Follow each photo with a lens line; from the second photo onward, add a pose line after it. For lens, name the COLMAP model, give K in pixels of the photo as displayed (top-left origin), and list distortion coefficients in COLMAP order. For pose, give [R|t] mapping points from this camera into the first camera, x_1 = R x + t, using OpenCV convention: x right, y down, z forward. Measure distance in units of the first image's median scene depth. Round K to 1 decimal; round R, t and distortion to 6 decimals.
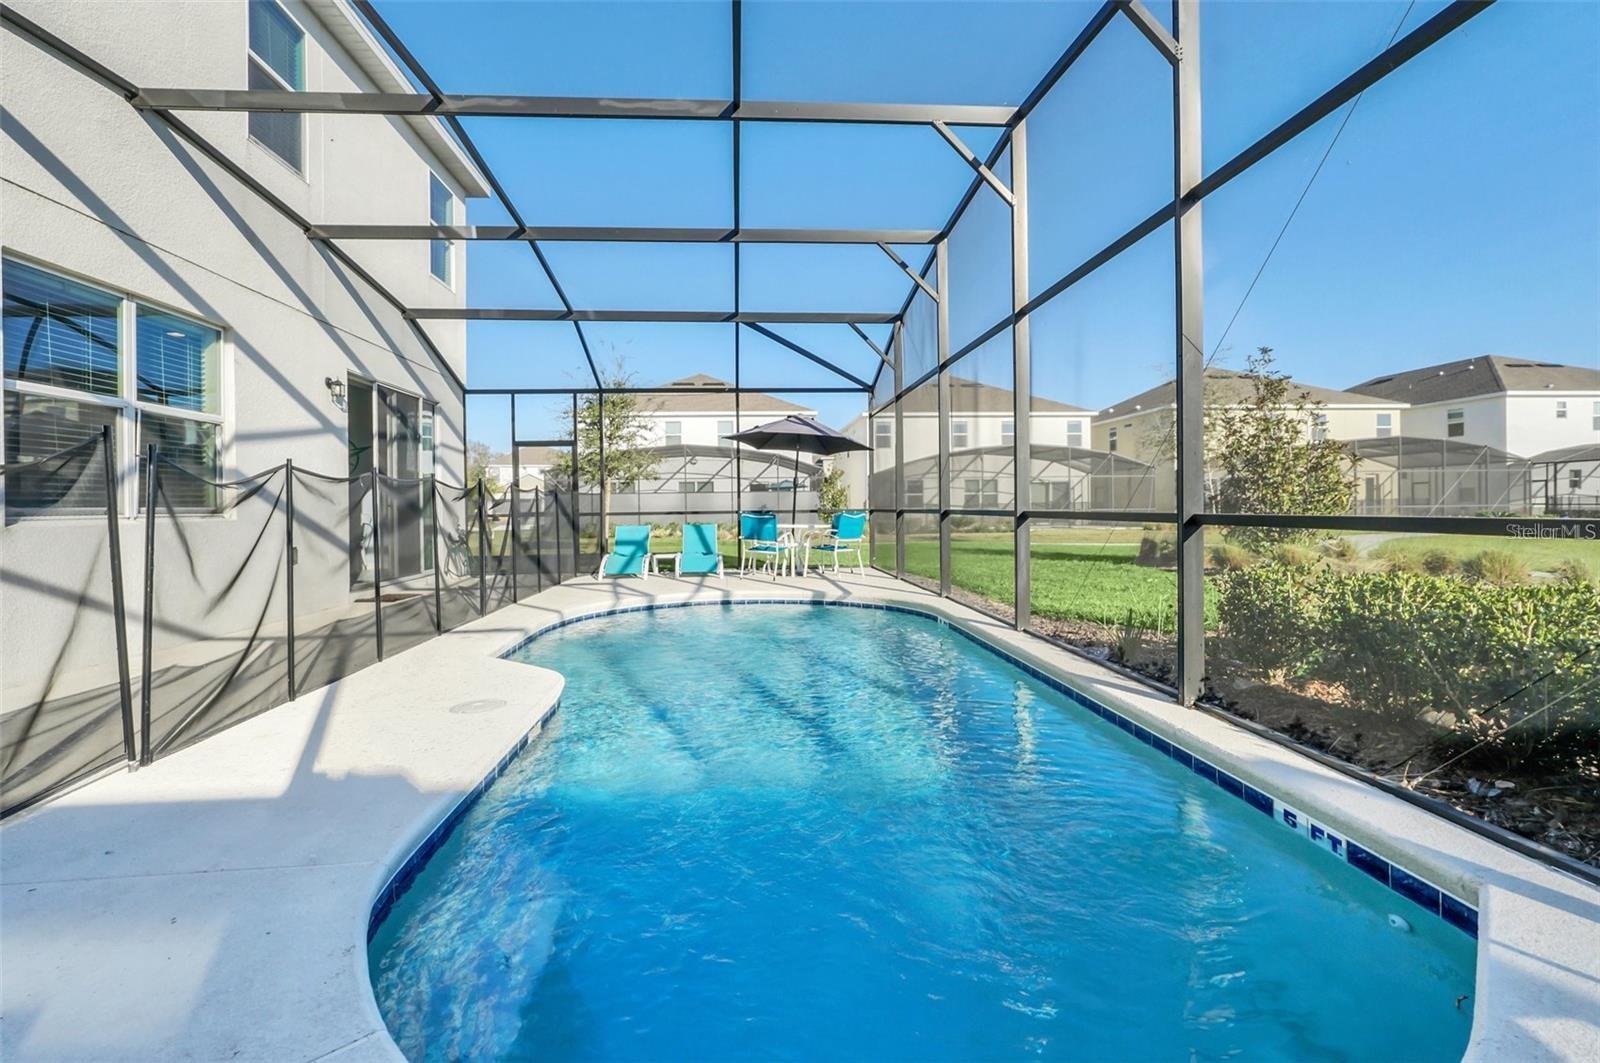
lens RADIAL K [[706.6, 0, 795.9], [0, 706.6, 512.5], [0, 0, 1]] dist [-0.001081, 0.000031]
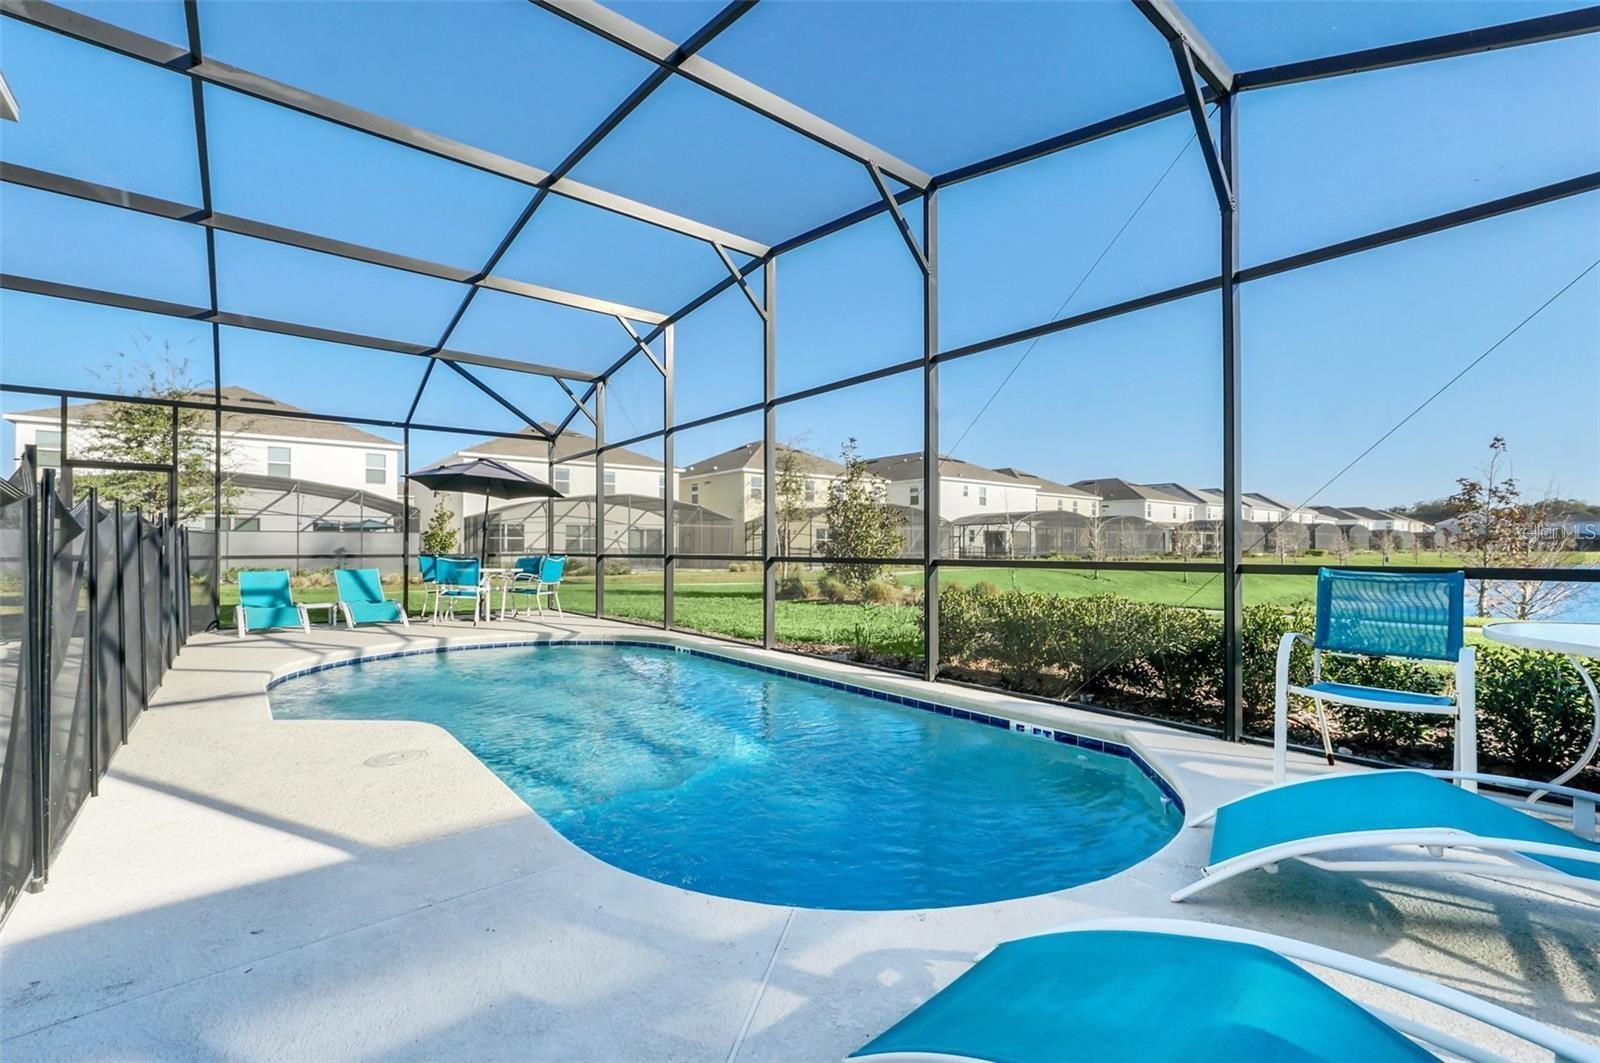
lens RADIAL K [[669.5, 0, 800.0], [0, 669.5, 550.6], [0, 0, 1]] dist [0.001124, 0.000290]
pose [[0.828327, 0.008043, 0.560187, -0.207384], [-0.003120, 0.999948, -0.009744, -0.001000], [-0.560236, 0.006323, 0.828309, -0.030970]]
